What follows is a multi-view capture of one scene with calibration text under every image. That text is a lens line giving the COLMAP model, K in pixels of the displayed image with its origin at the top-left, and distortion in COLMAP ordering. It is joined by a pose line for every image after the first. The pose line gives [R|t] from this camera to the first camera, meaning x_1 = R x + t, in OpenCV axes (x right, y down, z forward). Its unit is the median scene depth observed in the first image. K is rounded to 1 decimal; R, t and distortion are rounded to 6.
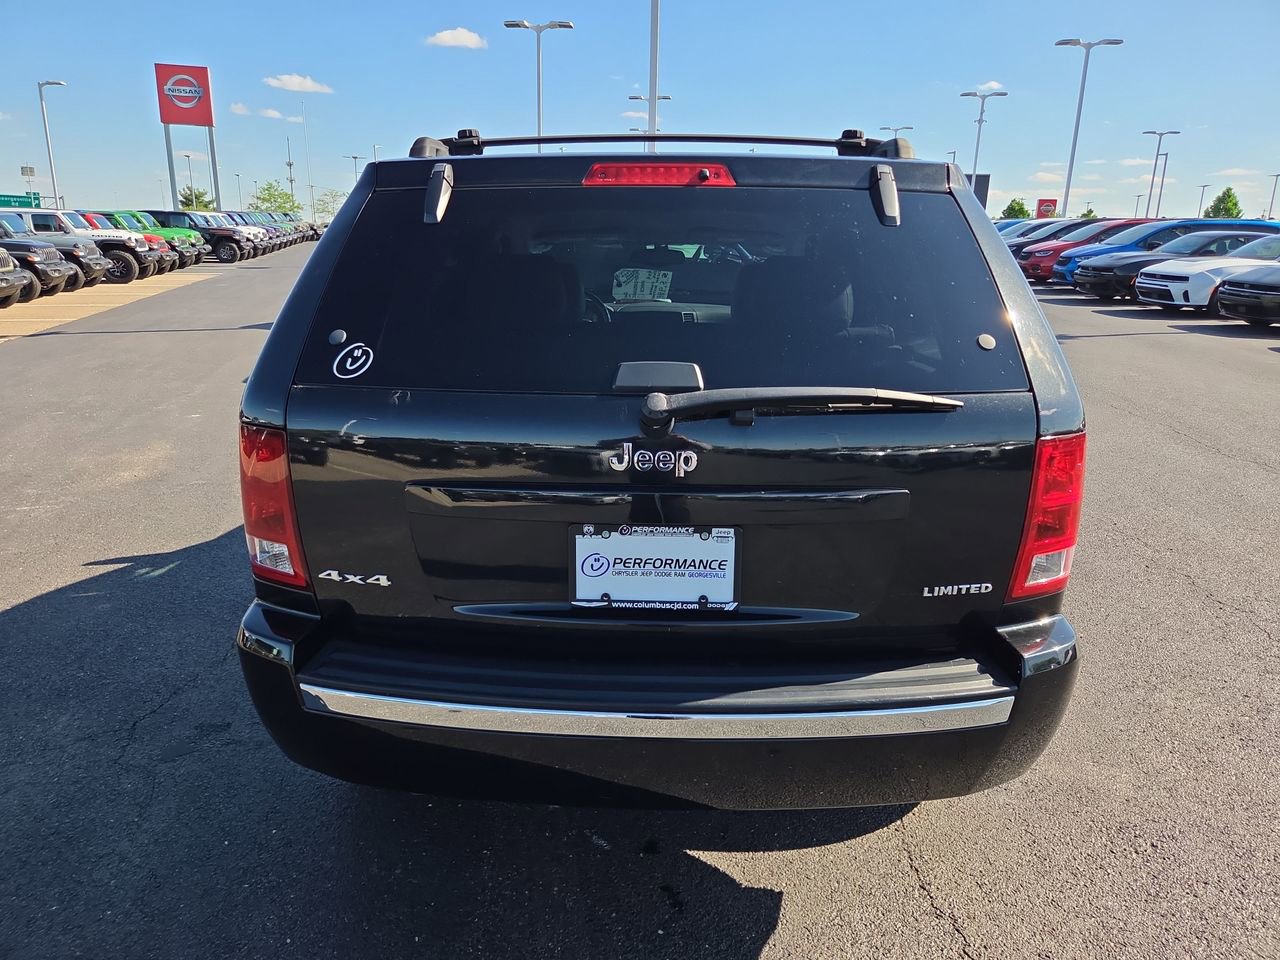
lens RADIAL K [[878.4, 0, 637.5], [0, 878.4, 481.3], [0, 0, 1]] dist [0.041670, -0.011492]
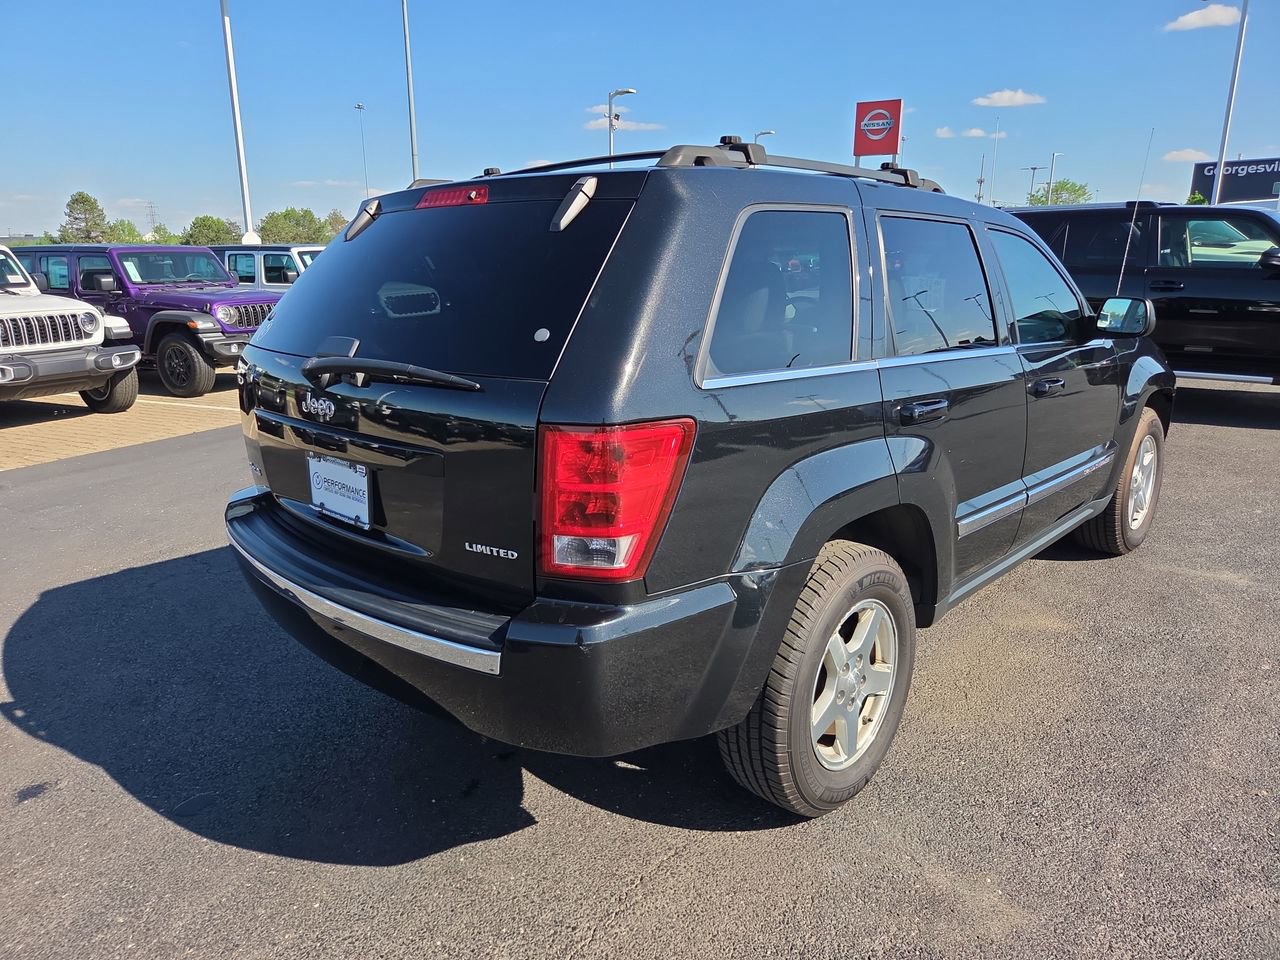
lens RADIAL K [[878.4, 0, 636.9], [0, 878.4, 485.1], [0, 0, 1]] dist [0.041670, -0.011492]
pose [[0.739391, 0.150020, -0.656350, 0.909887], [-0.158419, 0.986254, 0.046964, -0.032188], [0.654373, 0.069254, 0.752994, 0.195951]]
